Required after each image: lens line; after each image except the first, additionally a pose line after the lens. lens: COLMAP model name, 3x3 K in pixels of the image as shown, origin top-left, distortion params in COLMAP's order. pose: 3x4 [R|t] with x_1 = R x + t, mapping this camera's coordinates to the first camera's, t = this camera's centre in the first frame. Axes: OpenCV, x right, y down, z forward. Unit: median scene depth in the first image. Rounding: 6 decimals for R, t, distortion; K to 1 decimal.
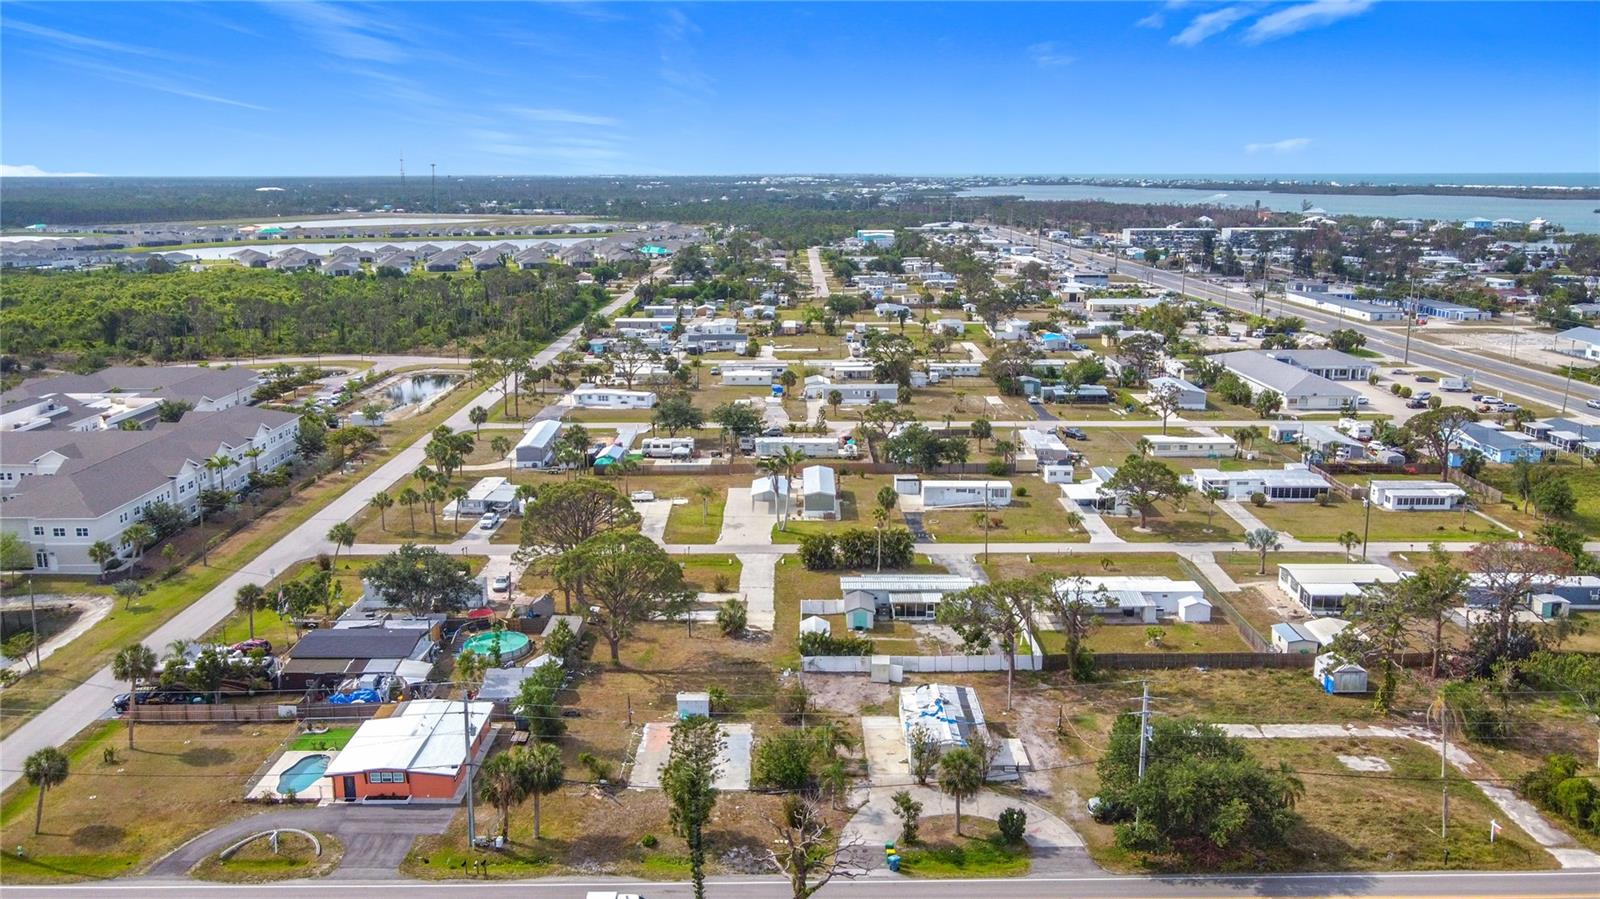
lens RADIAL K [[1264.1, 0, 797.6], [0, 1264.1, 459.2], [0, 0, 1]] dist [-0.012798, 0.042511]
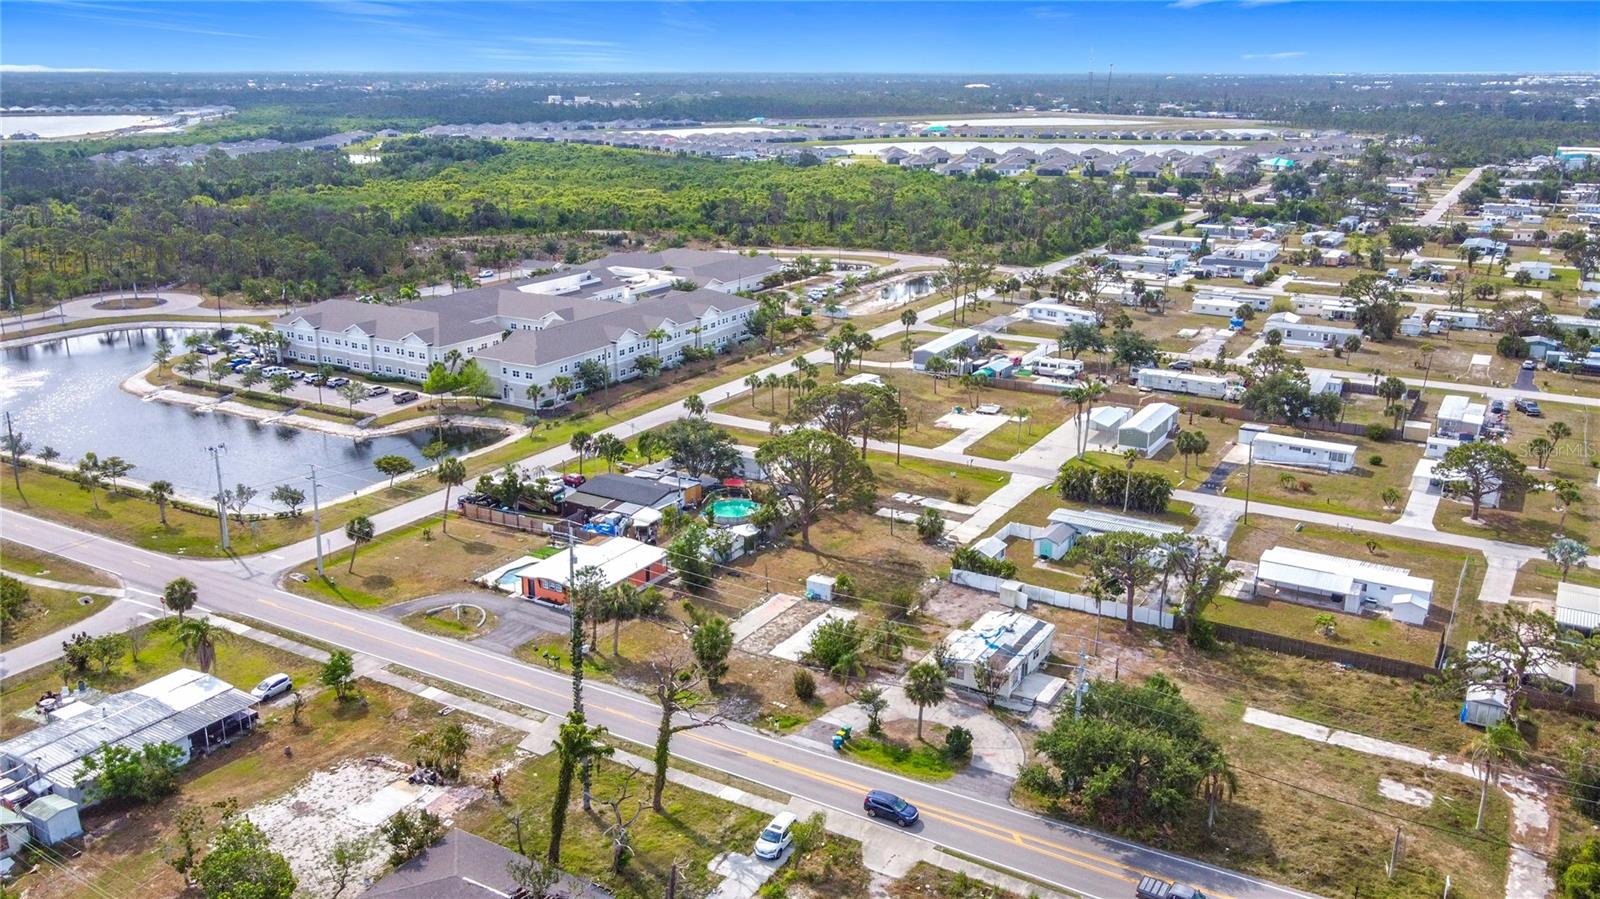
lens RADIAL K [[1264.1, 0, 802.5], [0, 1264.1, 463.0], [0, 0, 1]] dist [-0.012798, 0.042511]
pose [[0.862563, 0.155918, -0.481325, 0.296529], [-0.117427, 0.987048, 0.109304, -0.026849], [0.492133, -0.037761, 0.869700, 0.000495]]
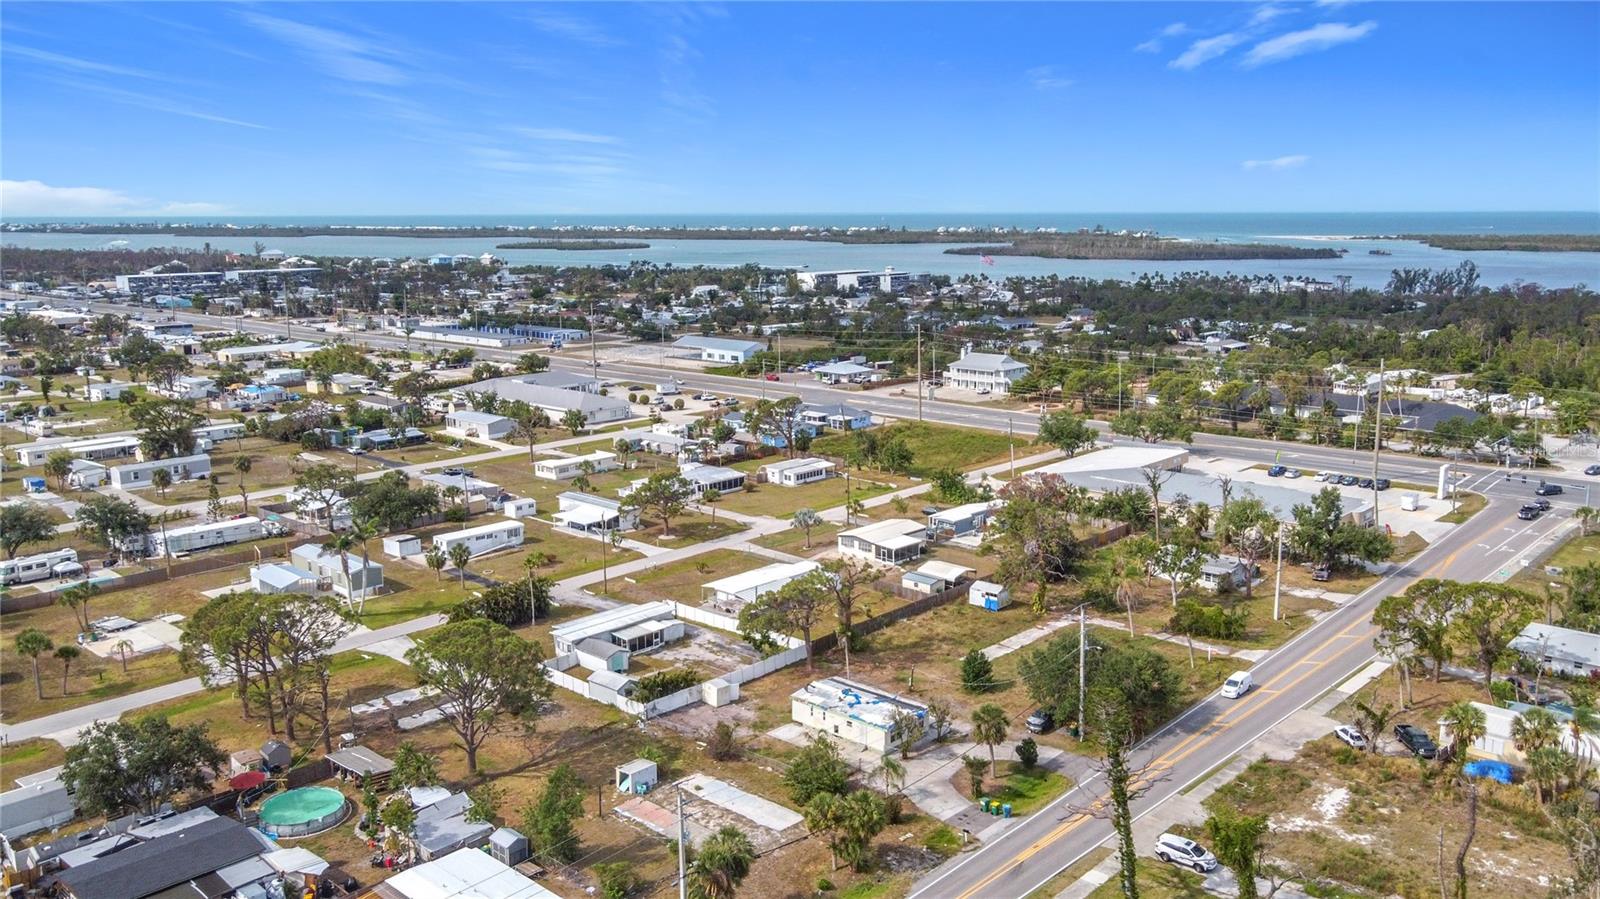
lens RADIAL K [[1264.1, 0, 785.9], [0, 1264.1, 438.7], [0, 0, 1]] dist [-0.012798, 0.042511]
pose [[0.684823, -0.132653, 0.716533, -0.437786], [0.166698, 0.985736, 0.023171, -0.037093], [-0.709386, 0.103577, 0.697168, 0.165320]]
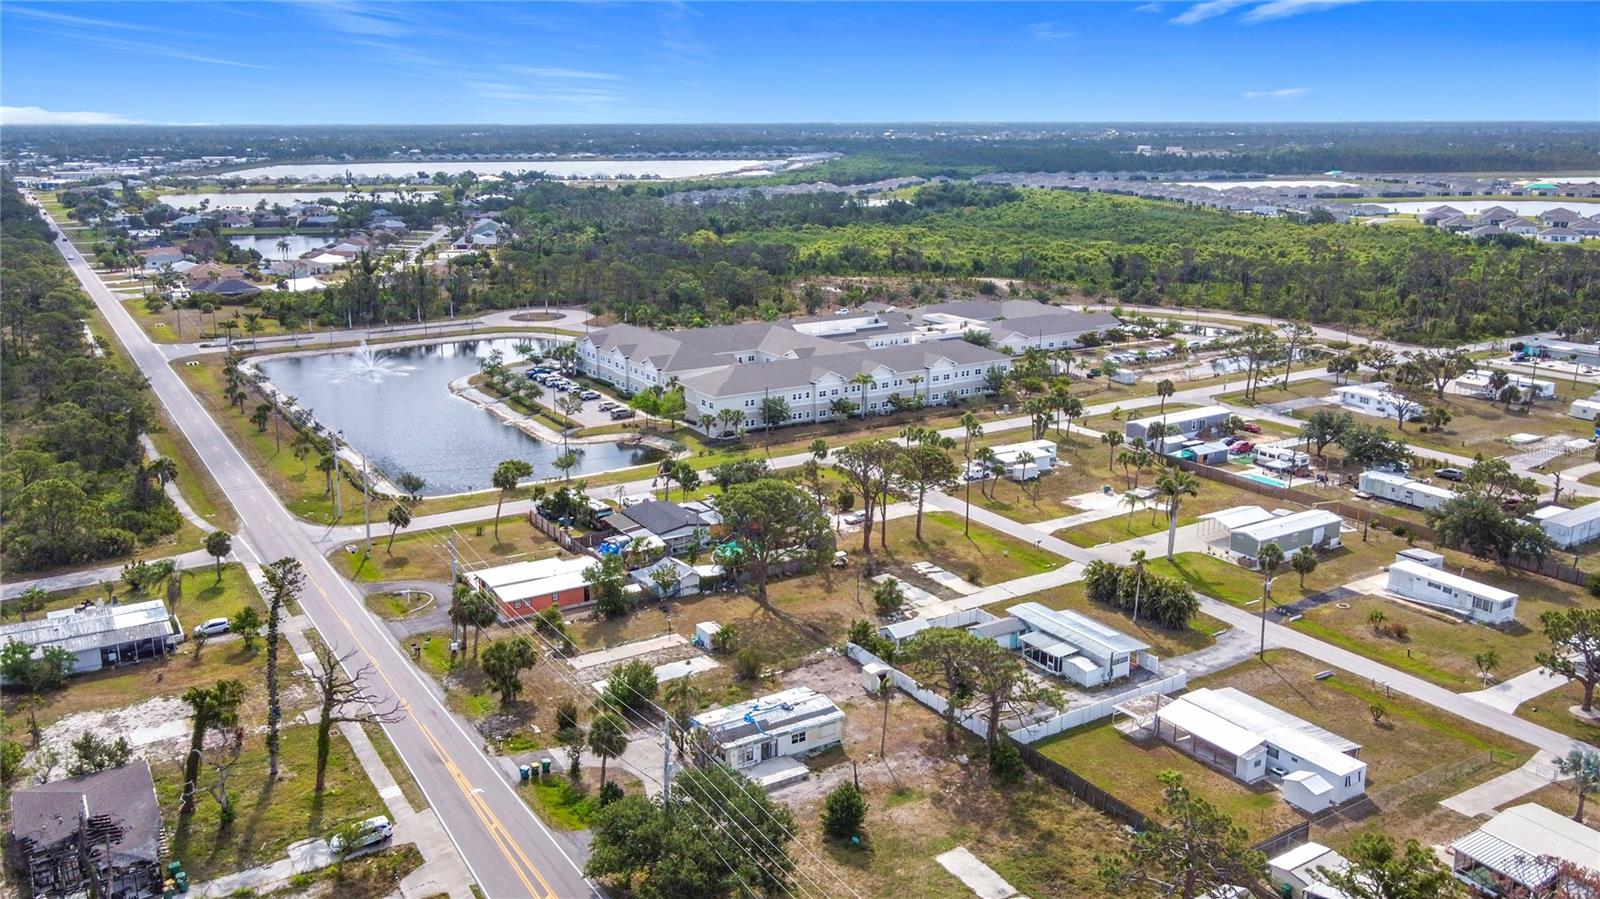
lens RADIAL K [[1264.1, 0, 800.3], [0, 1264.1, 446.7], [0, 0, 1]] dist [-0.012798, 0.042511]
pose [[0.536890, 0.216255, -0.815465, 0.584177], [-0.189830, 0.972768, 0.132990, -0.094454], [0.822018, 0.083399, 0.563321, 0.278144]]
